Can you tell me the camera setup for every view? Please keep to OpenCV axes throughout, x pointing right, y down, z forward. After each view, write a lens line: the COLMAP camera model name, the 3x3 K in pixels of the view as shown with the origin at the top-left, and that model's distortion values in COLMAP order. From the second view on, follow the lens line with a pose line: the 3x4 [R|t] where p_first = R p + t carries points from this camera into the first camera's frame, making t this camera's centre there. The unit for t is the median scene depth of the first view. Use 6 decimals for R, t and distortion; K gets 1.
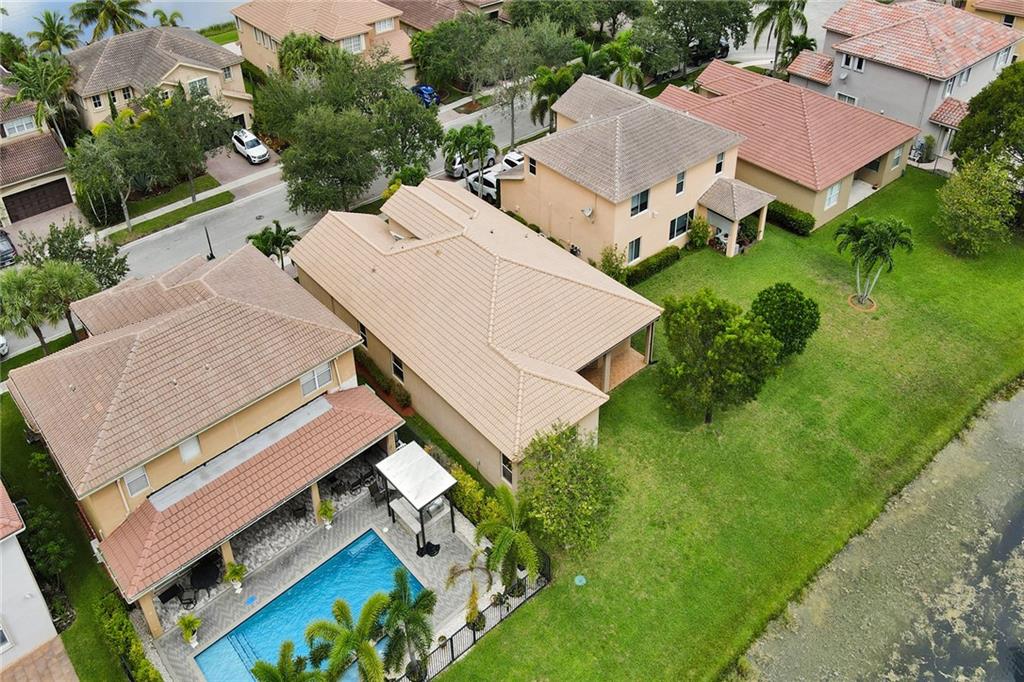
lens RADIAL K [[798.7, 0, 511.8], [0, 798.7, 296.2], [0, 0, 1]] dist [0.030089, 0.002347]
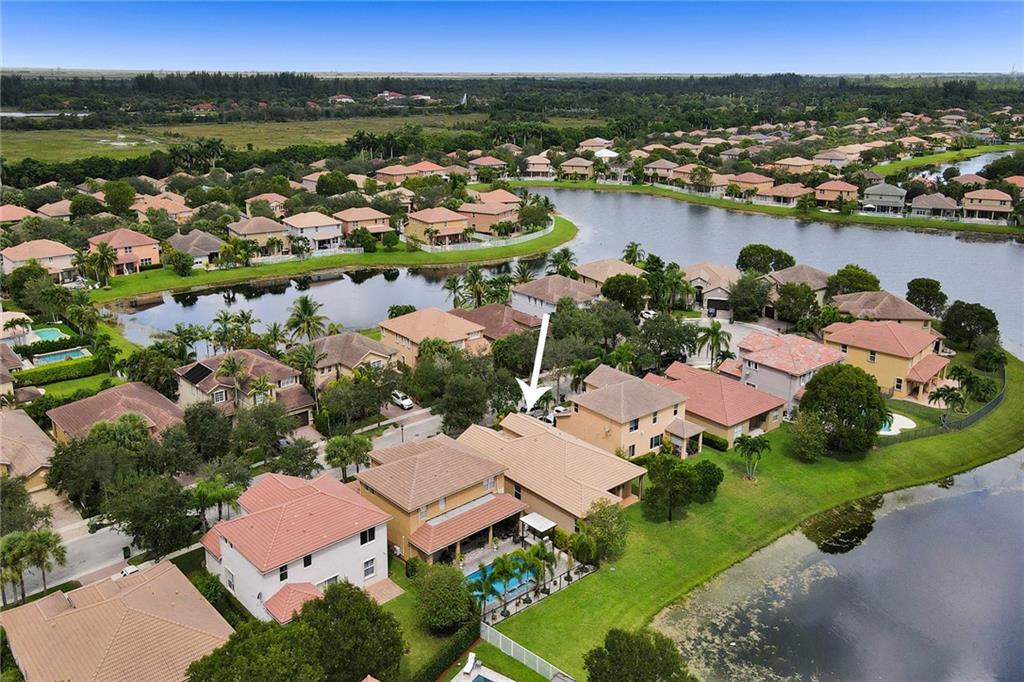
lens RADIAL K [[798.7, 0, 511.8], [0, 798.7, 296.2], [0, 0, 1]] dist [0.030089, 0.002347]
pose [[0.999270, 0.037903, 0.004761, -0.144505], [-0.033355, 0.926446, -0.374947, 0.304181], [-0.018623, 0.374515, 0.927034, -0.836585]]
